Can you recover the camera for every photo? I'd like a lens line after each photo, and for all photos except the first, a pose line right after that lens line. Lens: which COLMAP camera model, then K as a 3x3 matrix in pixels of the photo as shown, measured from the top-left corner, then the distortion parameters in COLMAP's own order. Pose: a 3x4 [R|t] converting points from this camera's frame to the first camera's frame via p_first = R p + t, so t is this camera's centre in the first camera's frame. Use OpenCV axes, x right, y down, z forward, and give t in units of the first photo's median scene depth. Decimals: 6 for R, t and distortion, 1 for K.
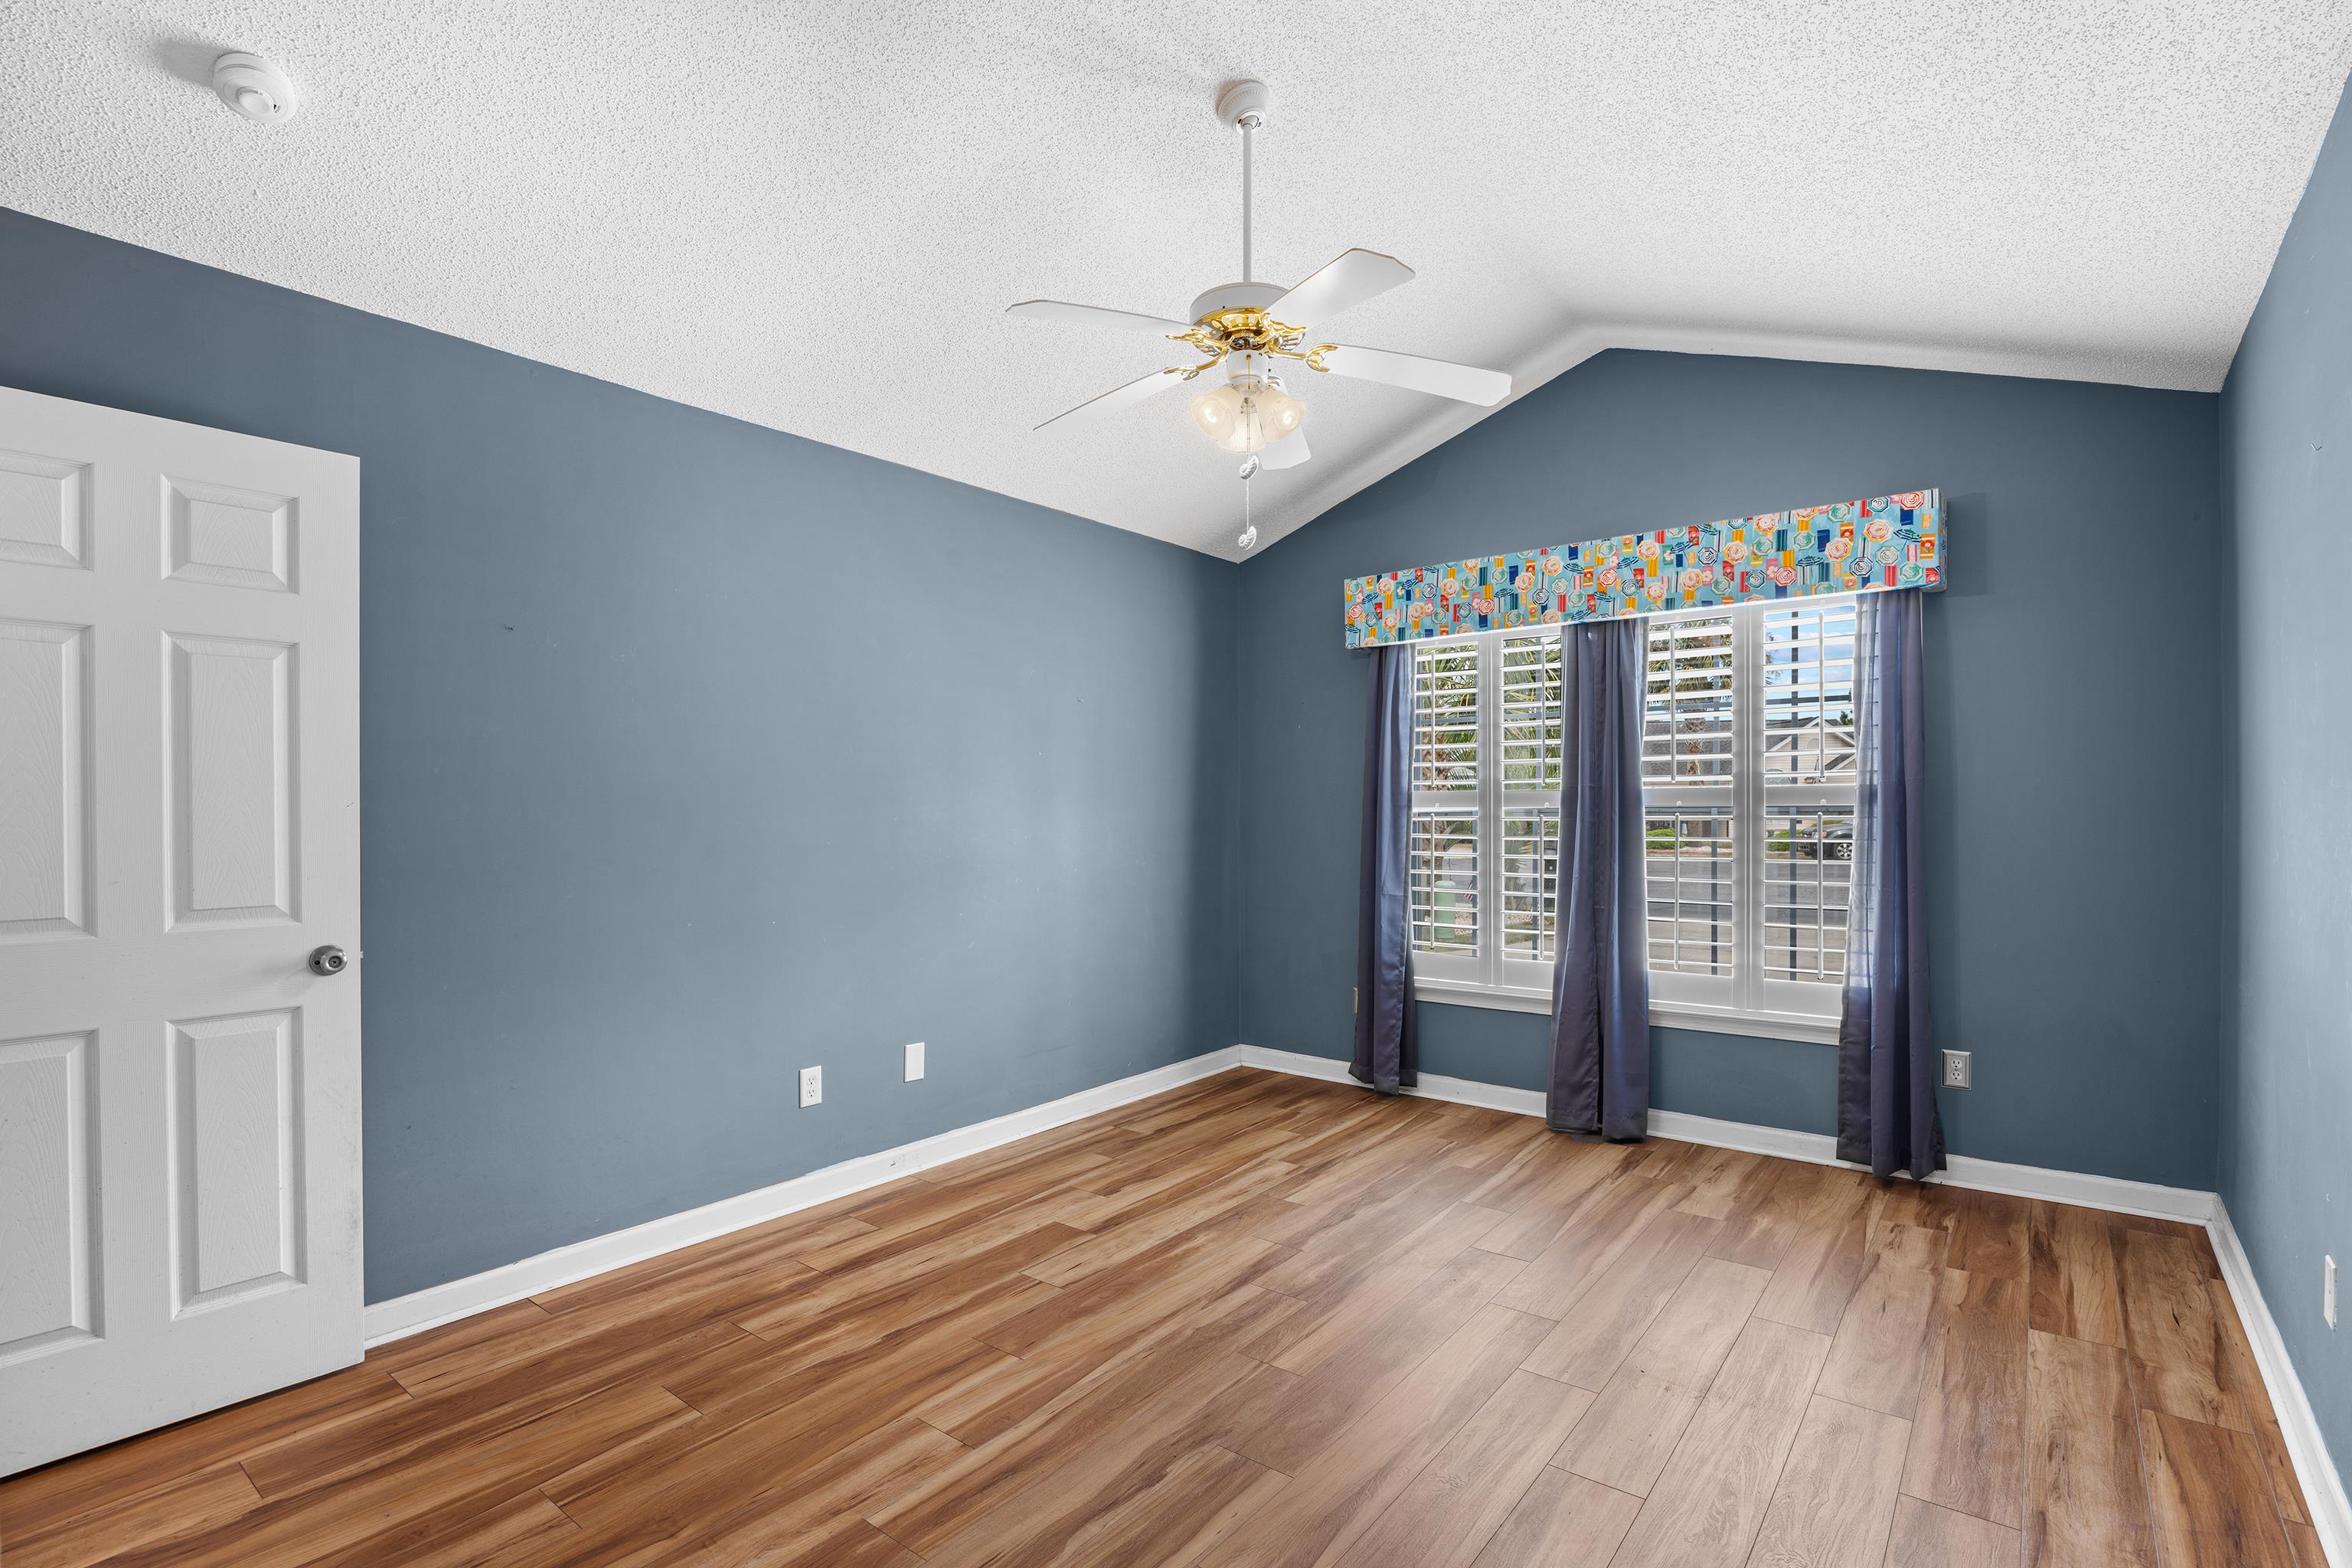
lens RADIAL K [[1105.1, 0, 1176.1], [0, 1105.1, 820.2], [0, 0, 1]] dist [-0.013164, 0.001200]
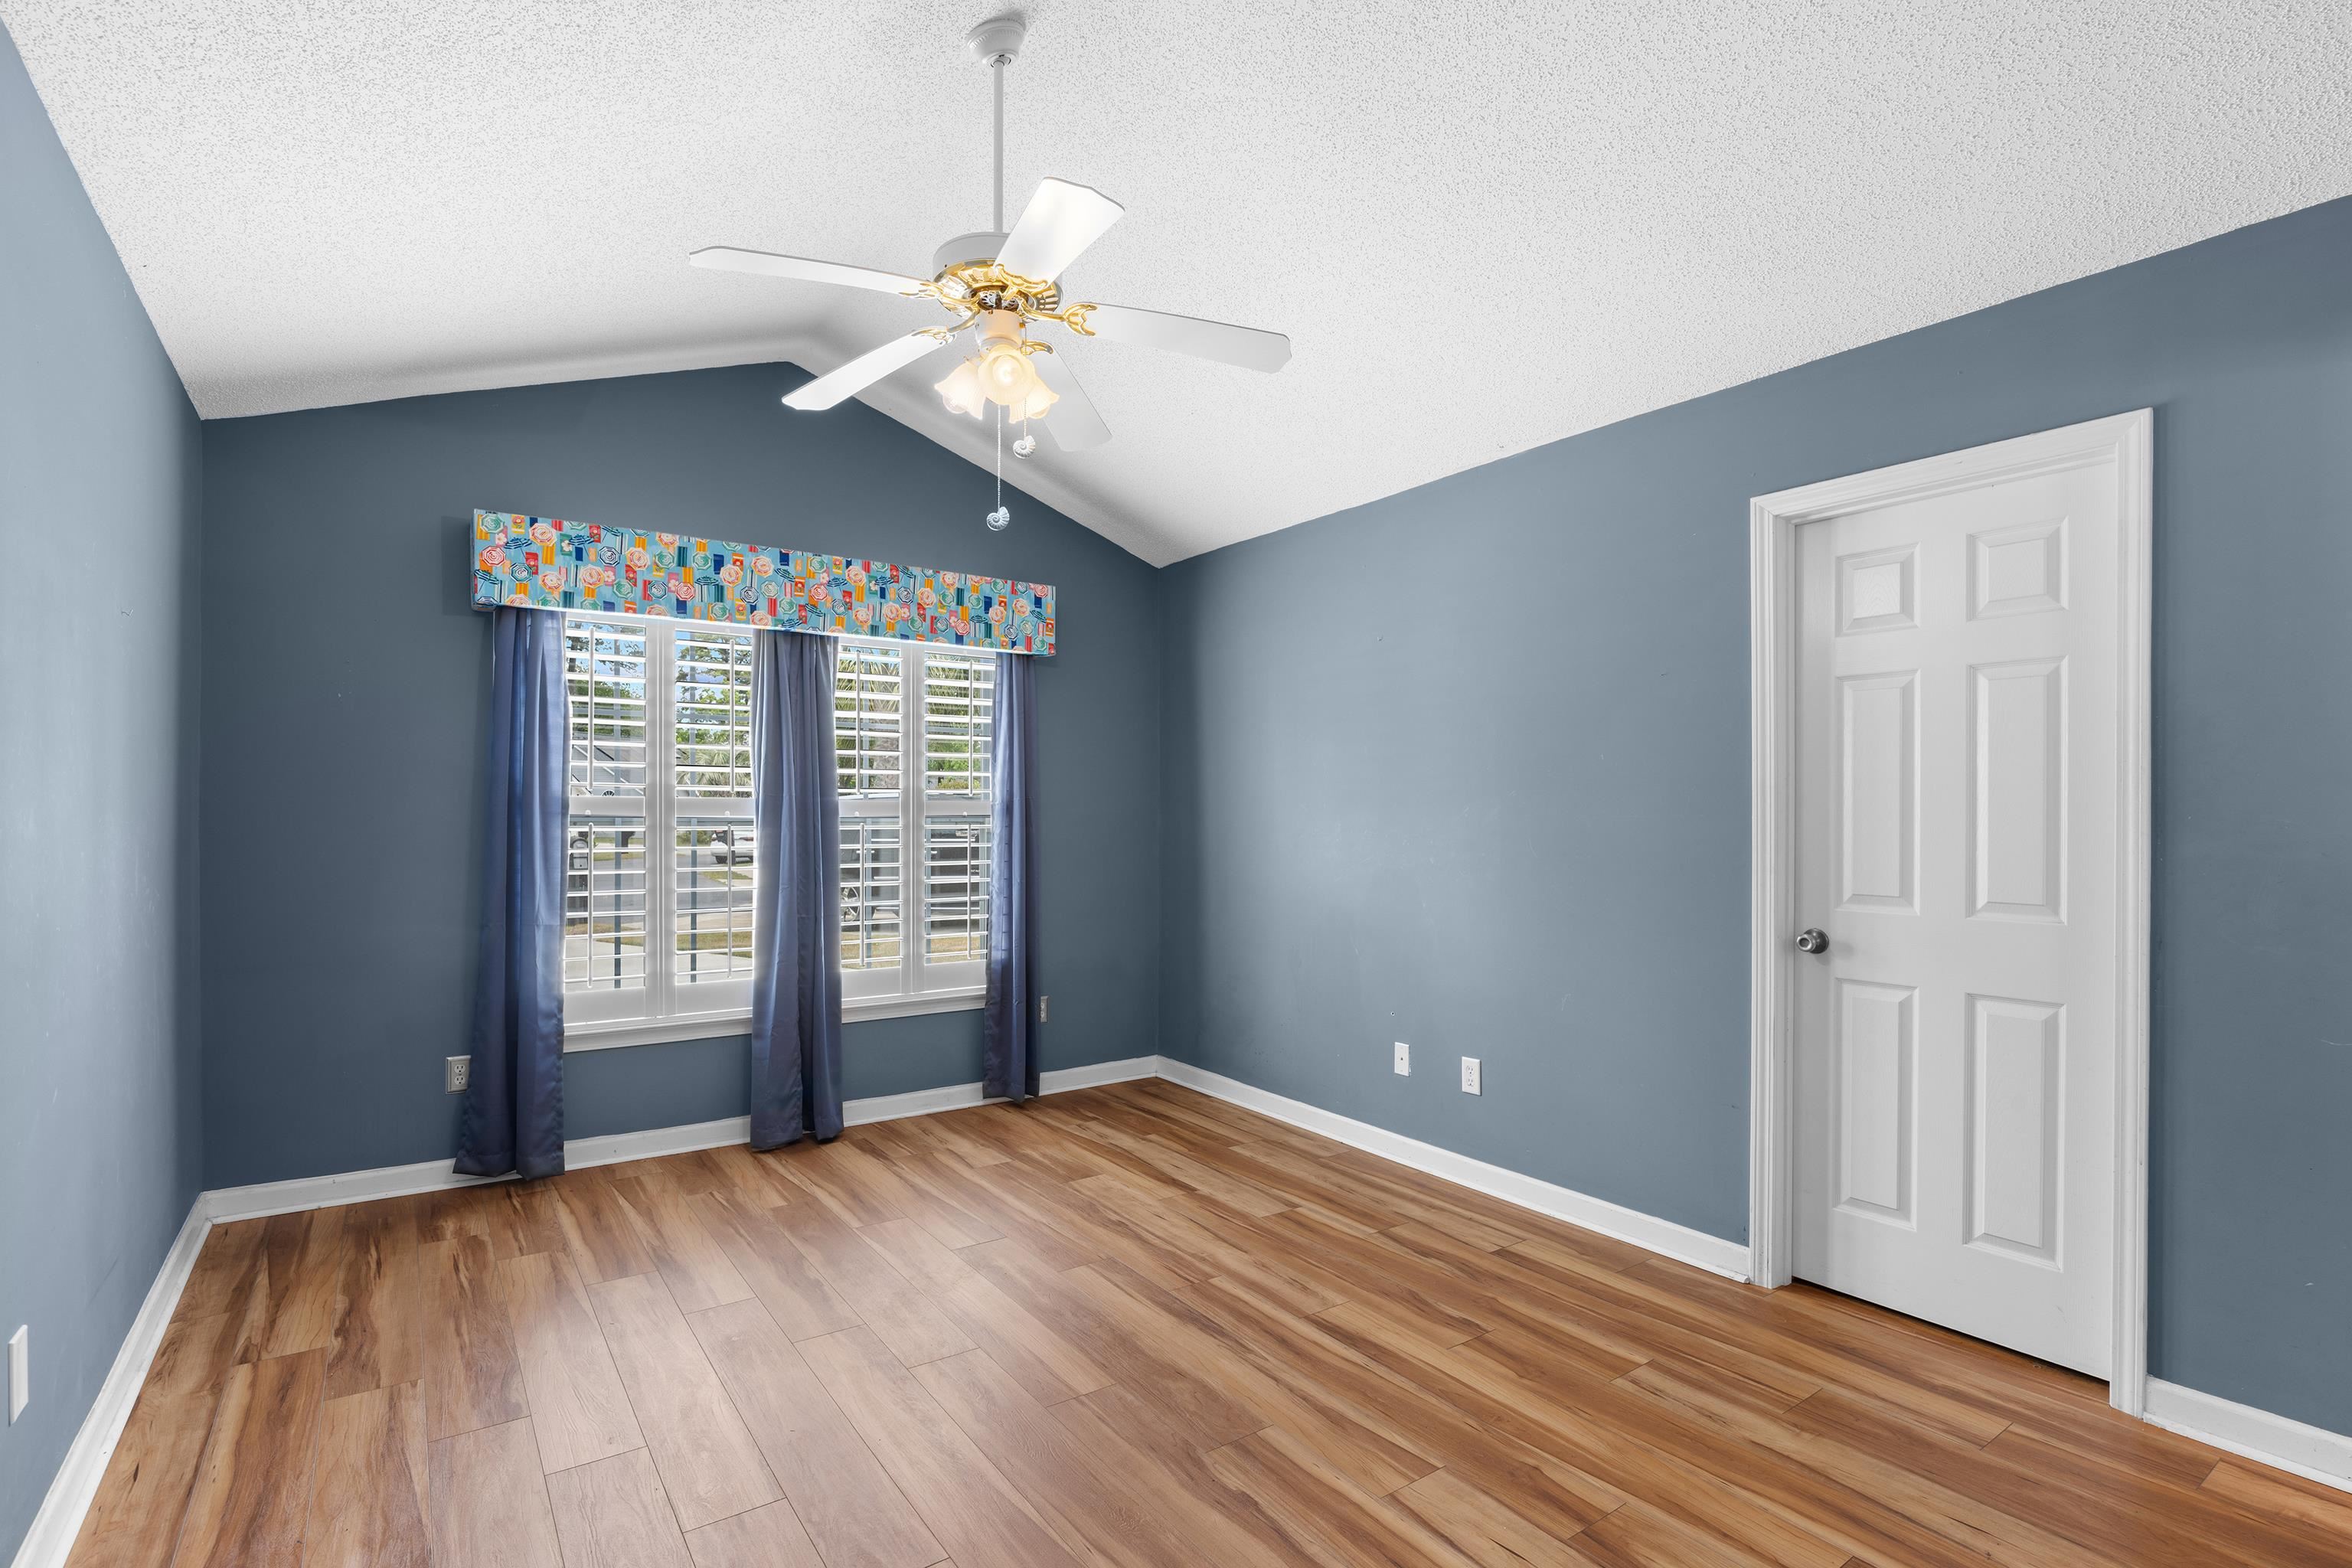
lens RADIAL K [[1105.1, 0, 1176.1], [0, 1105.1, 820.2], [0, 0, 1]] dist [-0.013164, 0.001200]
pose [[0.282593, 0.004188, 0.959231, -0.548320], [0.004583, 0.999973, -0.005716, -0.001153], [-0.959229, 0.006012, 0.282566, 0.433933]]
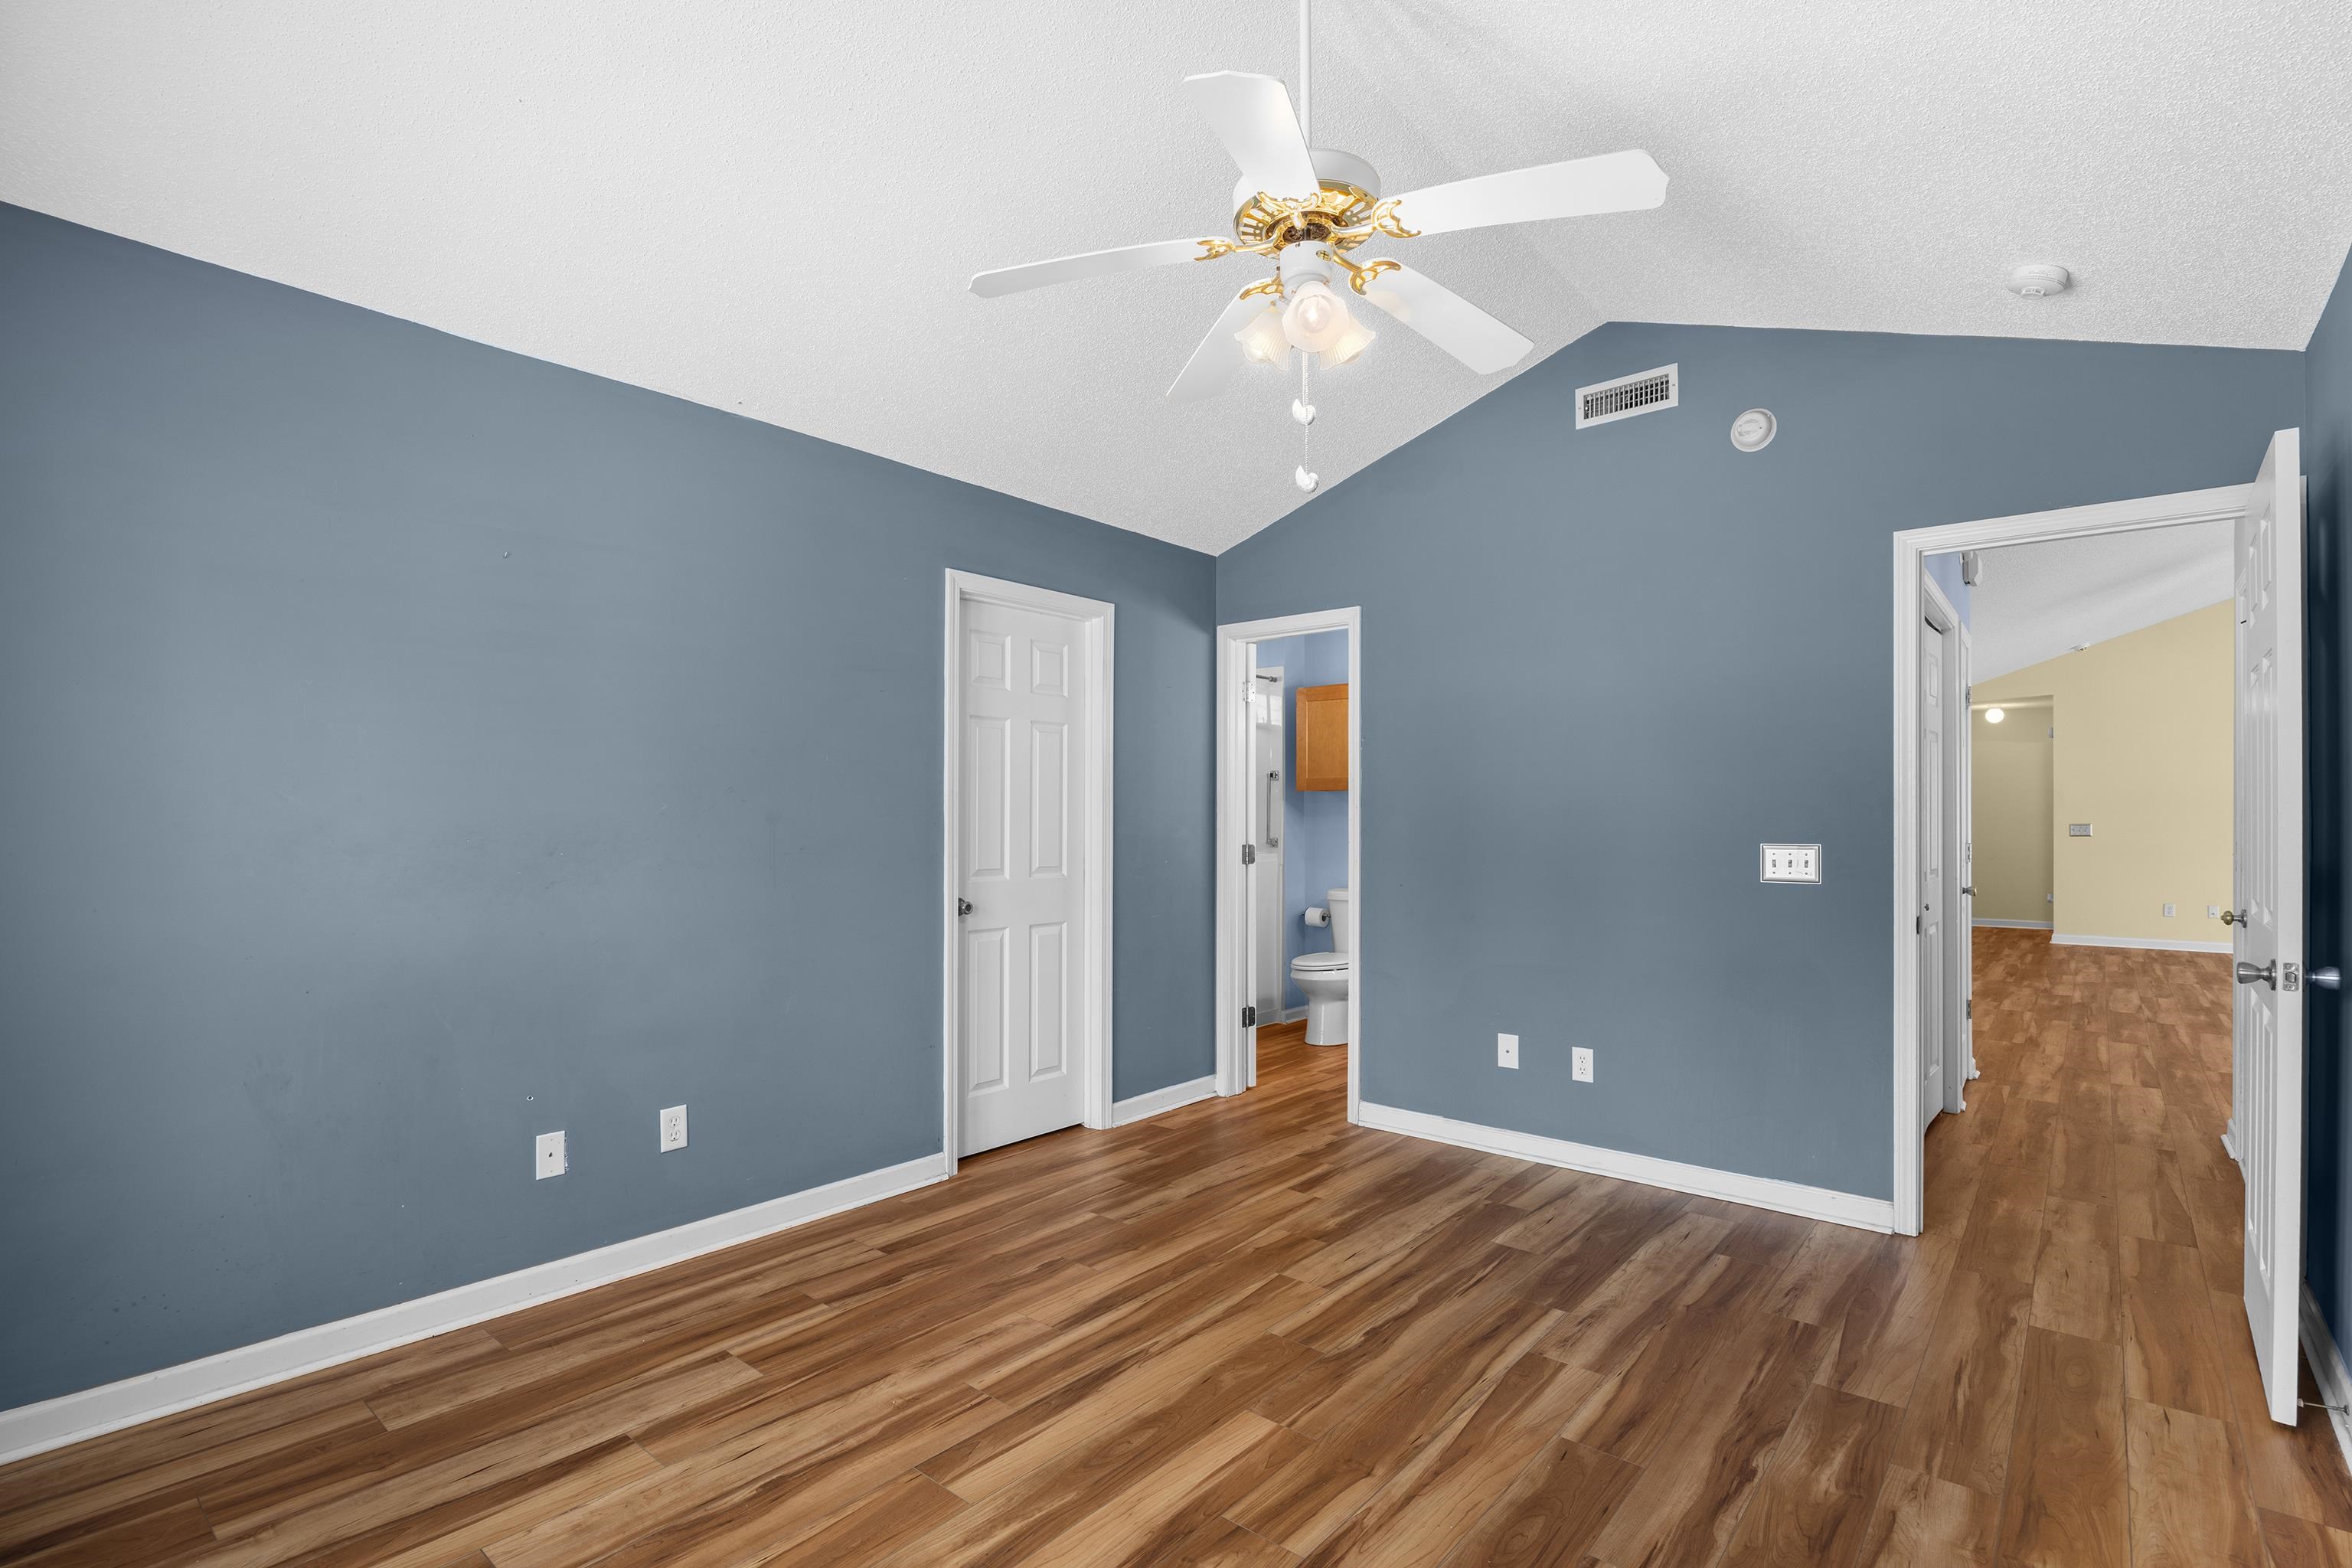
lens RADIAL K [[1098.9, 0, 1168.4], [0, 1098.9, 815.4], [0, 0, 1]] dist [-0.014875, 0.000465]
pose [[-0.999269, 0.005974, 0.037758, 0.093859], [0.006408, 0.999914, 0.011401, -0.017039], [-0.037687, 0.011635, -0.999222, 1.281957]]
